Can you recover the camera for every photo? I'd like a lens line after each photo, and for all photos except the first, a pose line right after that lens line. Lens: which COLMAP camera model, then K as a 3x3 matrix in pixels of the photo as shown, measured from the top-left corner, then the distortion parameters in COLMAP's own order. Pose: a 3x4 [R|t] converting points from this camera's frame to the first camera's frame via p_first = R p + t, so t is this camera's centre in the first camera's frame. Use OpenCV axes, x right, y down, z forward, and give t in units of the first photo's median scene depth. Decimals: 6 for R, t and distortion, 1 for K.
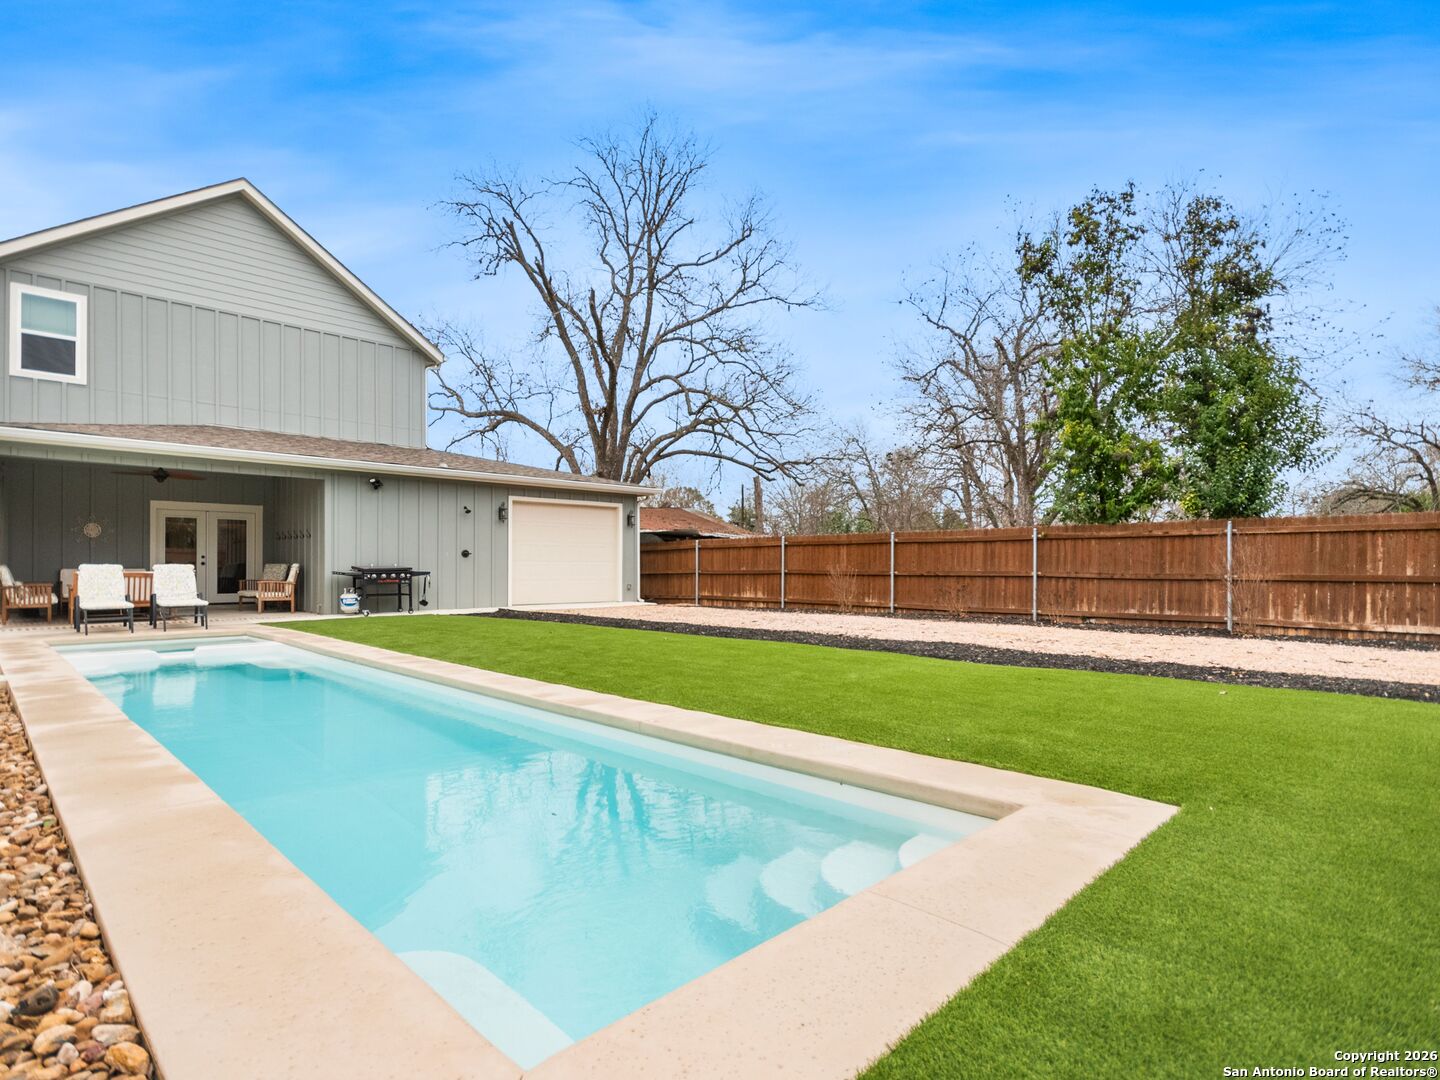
lens RADIAL K [[726.8, 0, 727.2], [0, 726.8, 556.6], [0, 0, 1]] dist [0.003808, 0.000487]
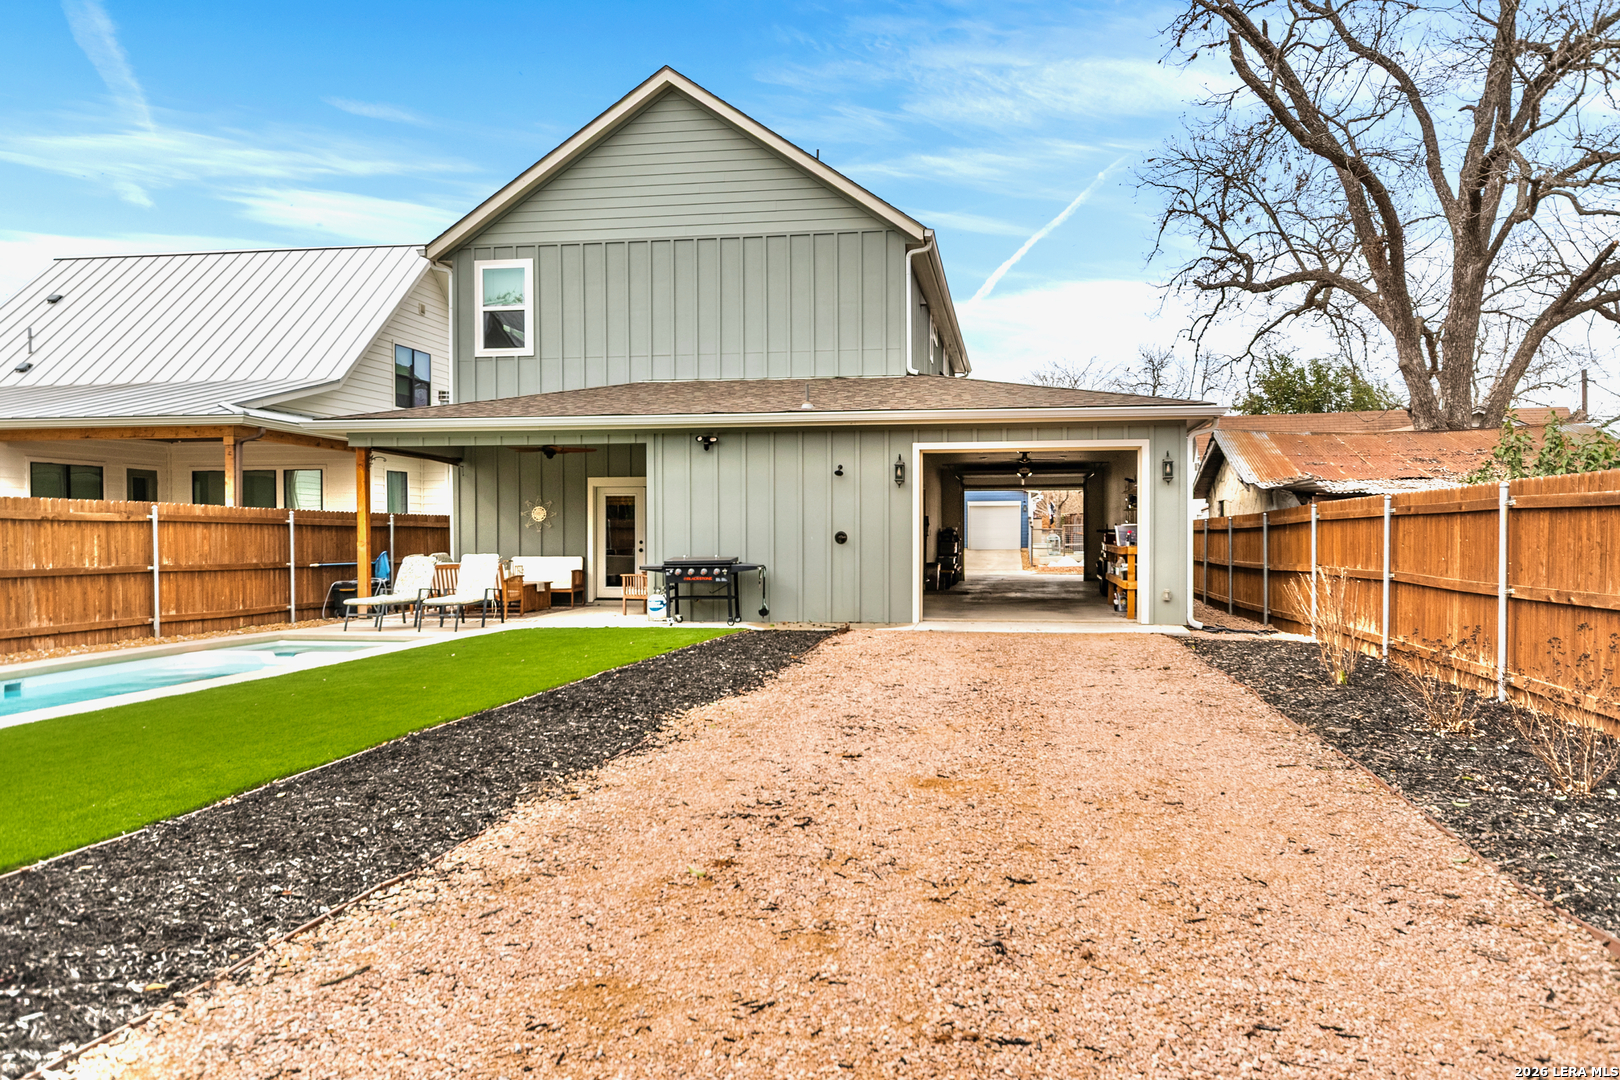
lens RADIAL K [[1215.6, 0, 810.0], [0, 1215.6, 540.0], [0, 0, 1]] dist [-0.003179, -0.000350]
pose [[0.592117, 0.000360, -0.805852, 0.544924], [0.007794, 0.999951, 0.006174, -0.010749], [0.805814, -0.009936, 0.592085, 0.369259]]
